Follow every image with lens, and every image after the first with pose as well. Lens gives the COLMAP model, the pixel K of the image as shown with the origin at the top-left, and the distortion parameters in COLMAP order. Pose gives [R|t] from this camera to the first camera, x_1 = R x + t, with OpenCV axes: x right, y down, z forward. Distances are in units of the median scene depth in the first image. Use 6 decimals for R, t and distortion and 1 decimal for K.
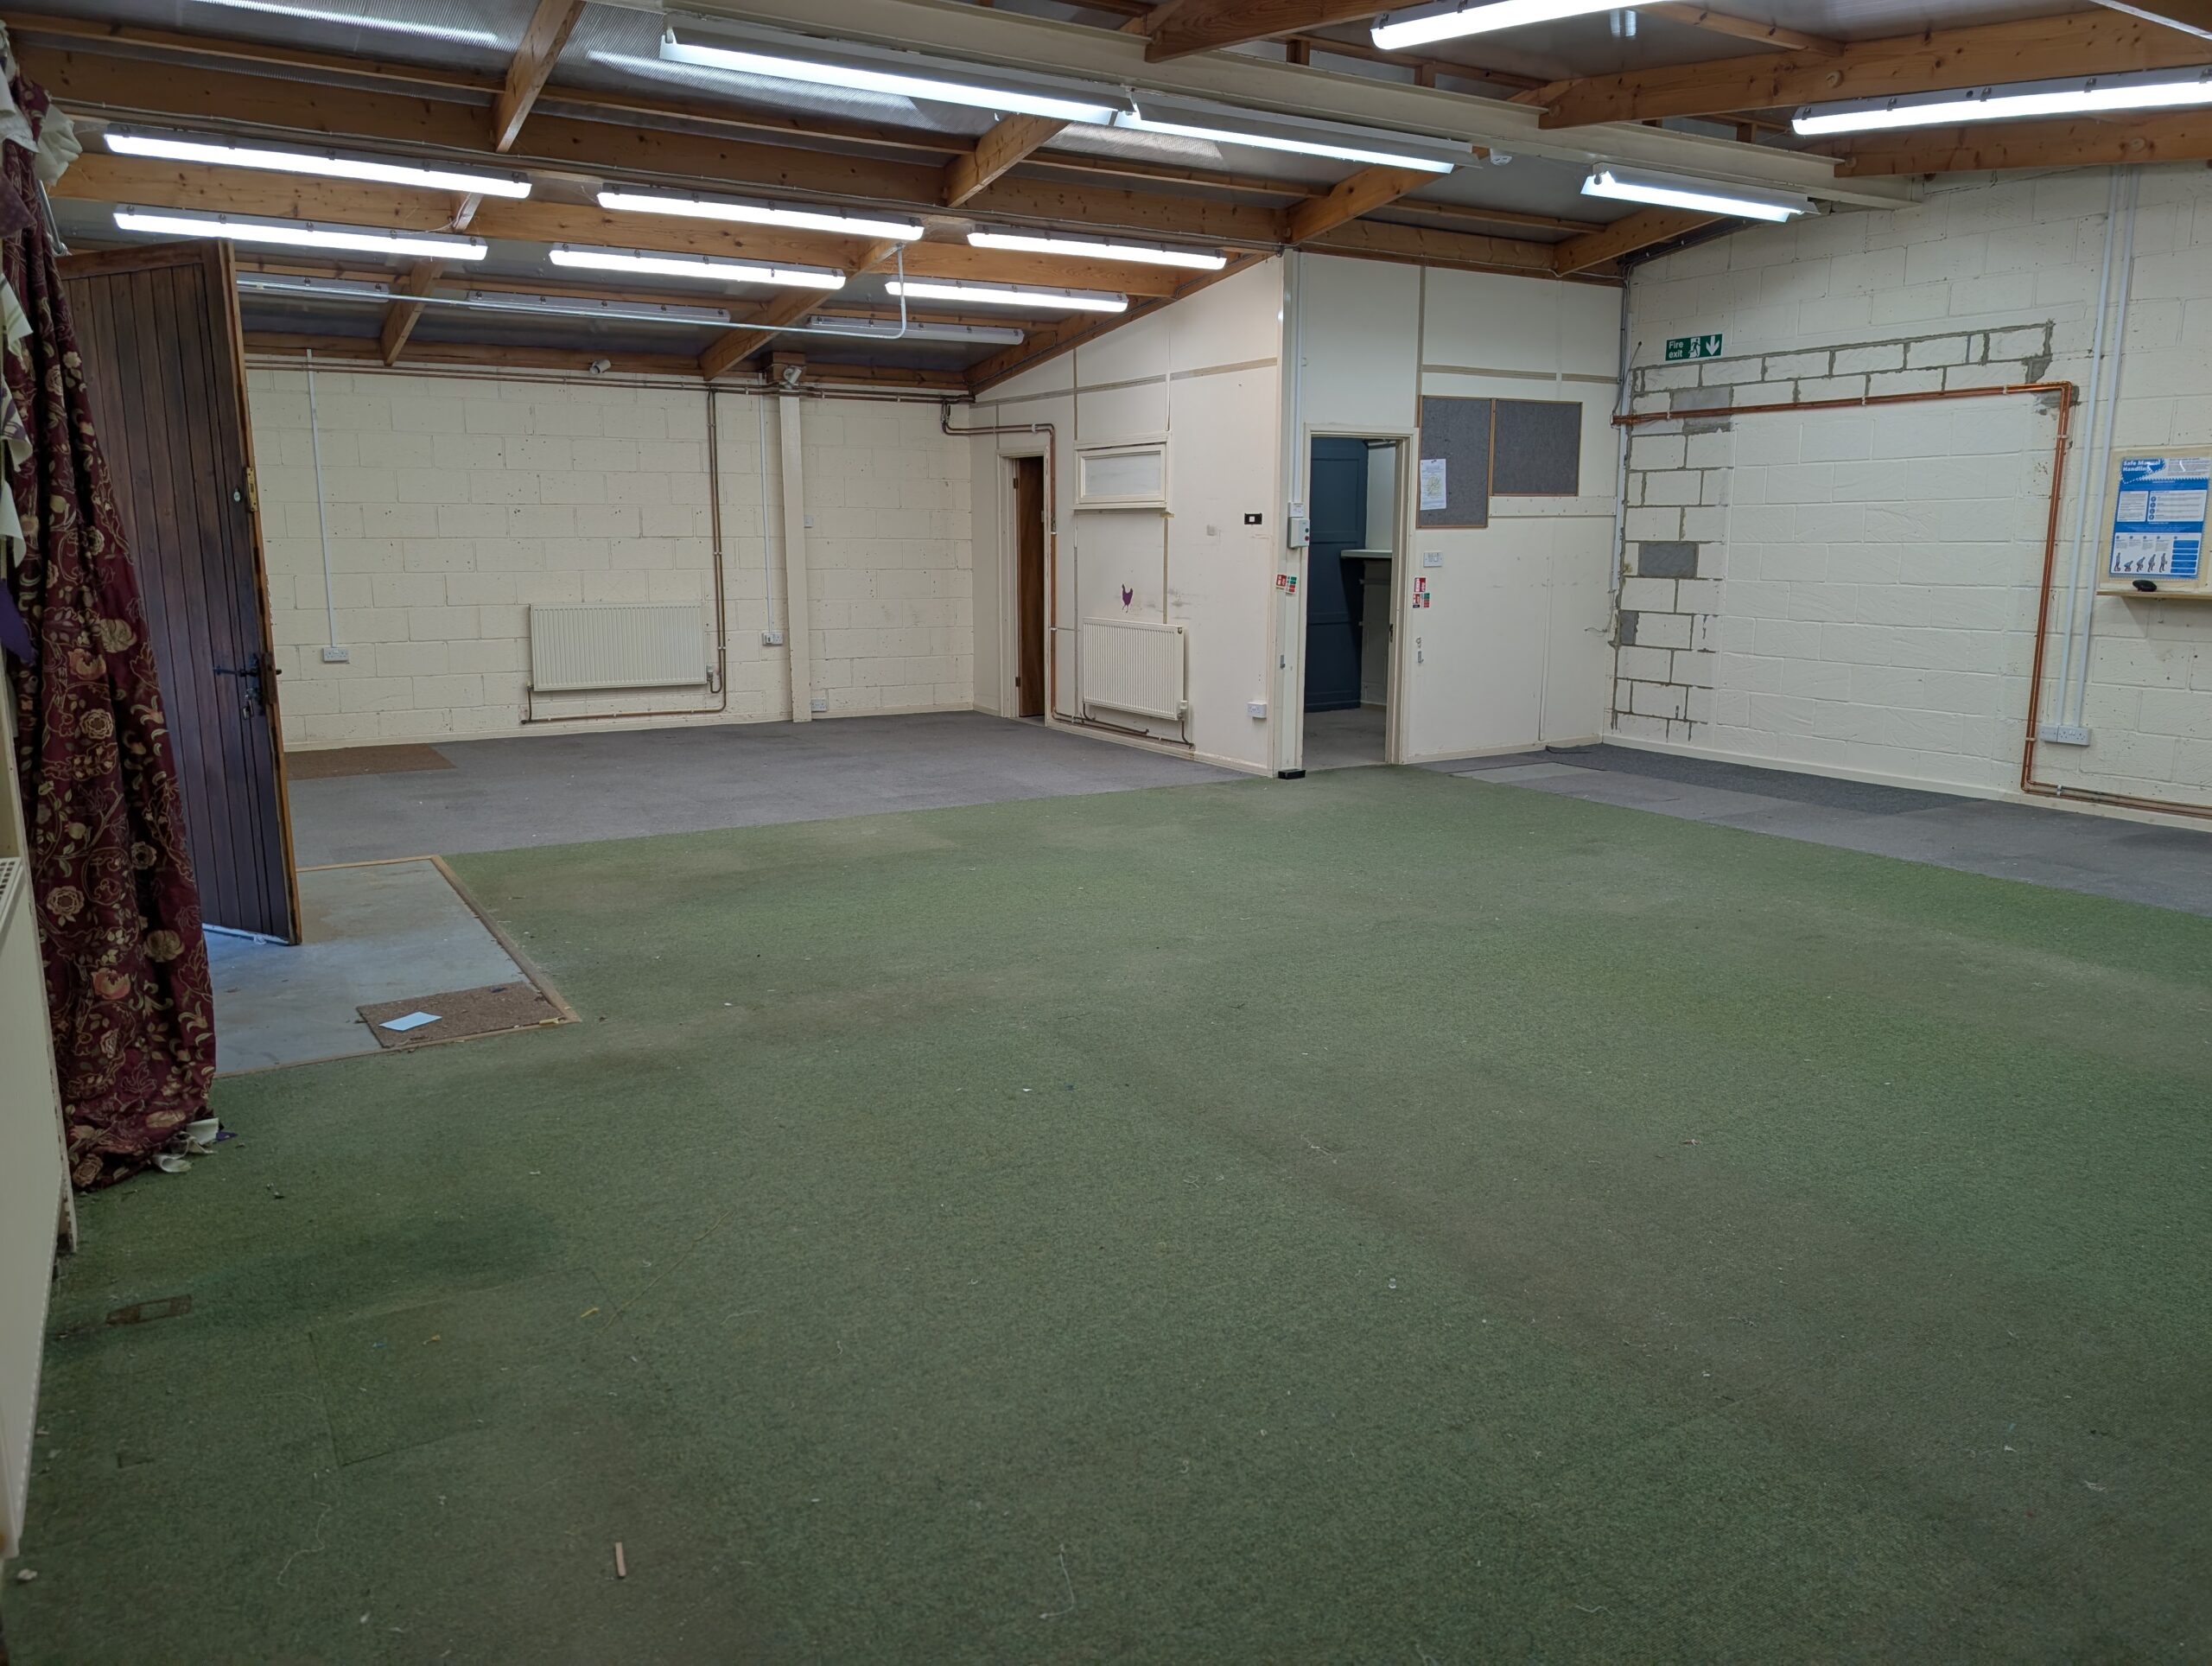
lens RADIAL K [[1614.1, 0, 1106.9], [0, 1614.1, 822.1], [0, 0, 1]] dist [0.028797, -0.024827]
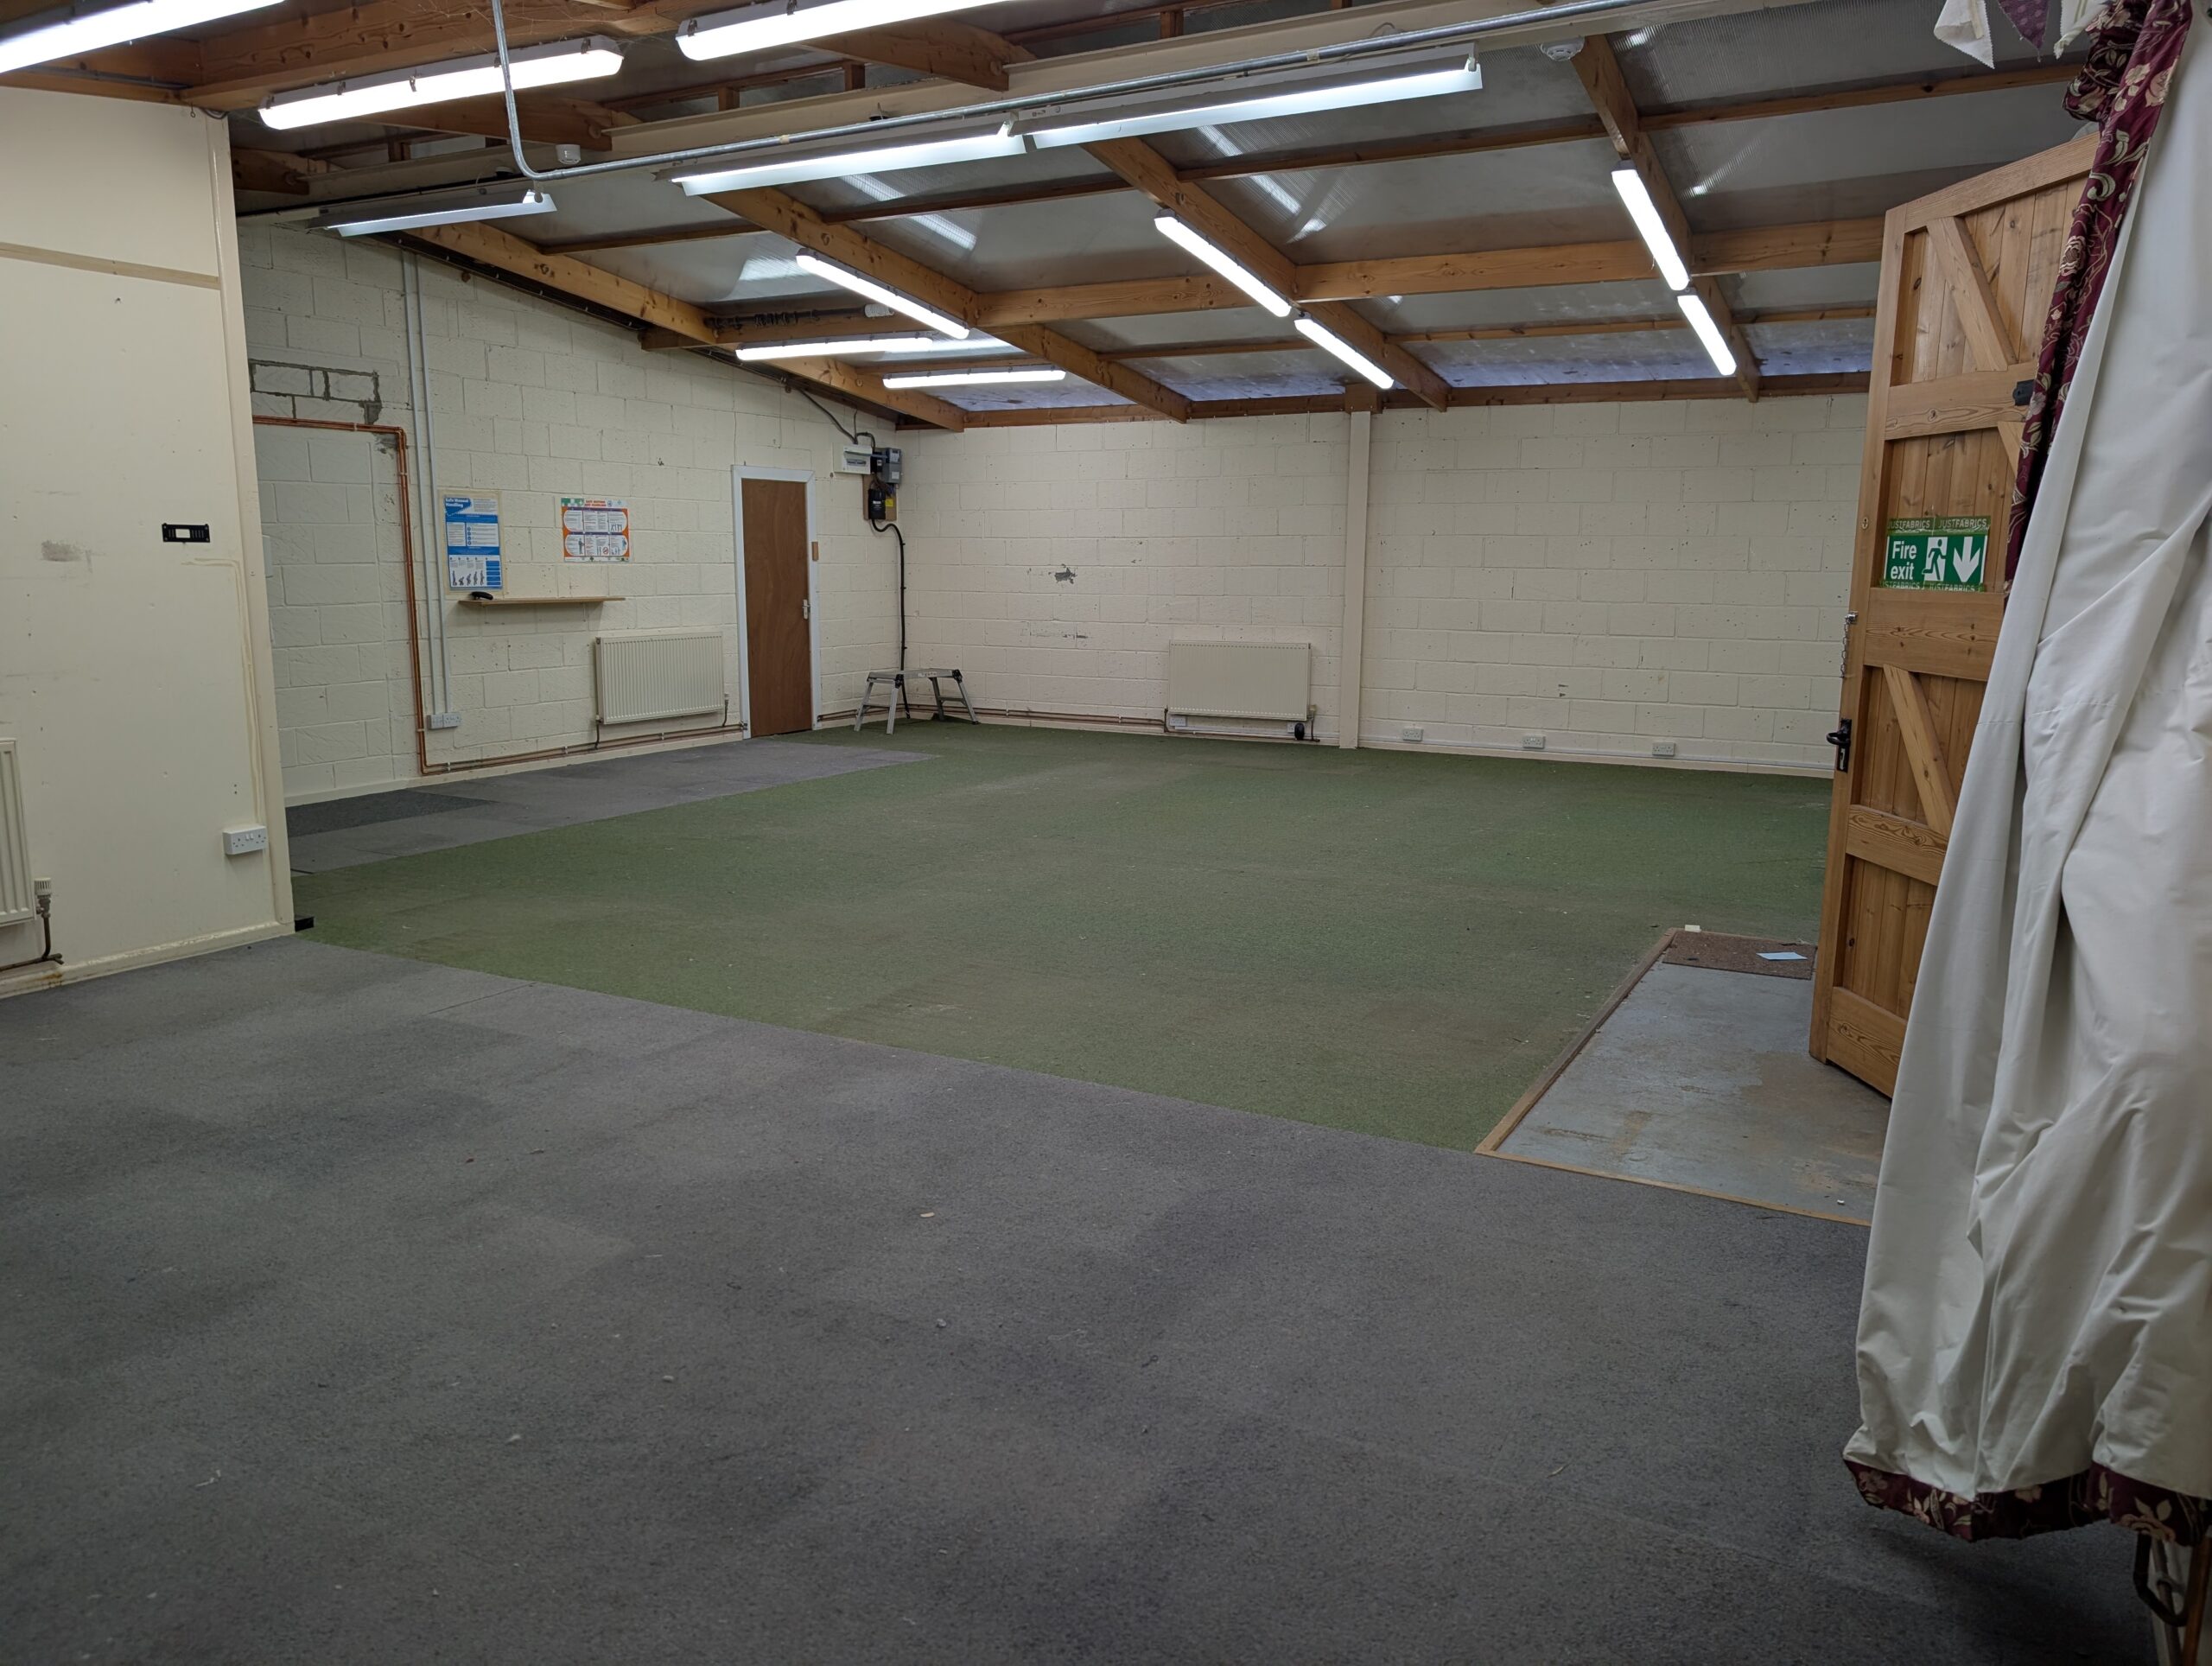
lens RADIAL K [[1614.1, 0, 1106.9], [0, 1614.1, 822.1], [0, 0, 1]] dist [0.028797, -0.024827]
pose [[-0.517986, -0.142302, 0.843469, -0.703352], [0.149873, 0.955714, 0.253278, -0.215027], [-0.842157, 0.257608, -0.473719, 1.181480]]
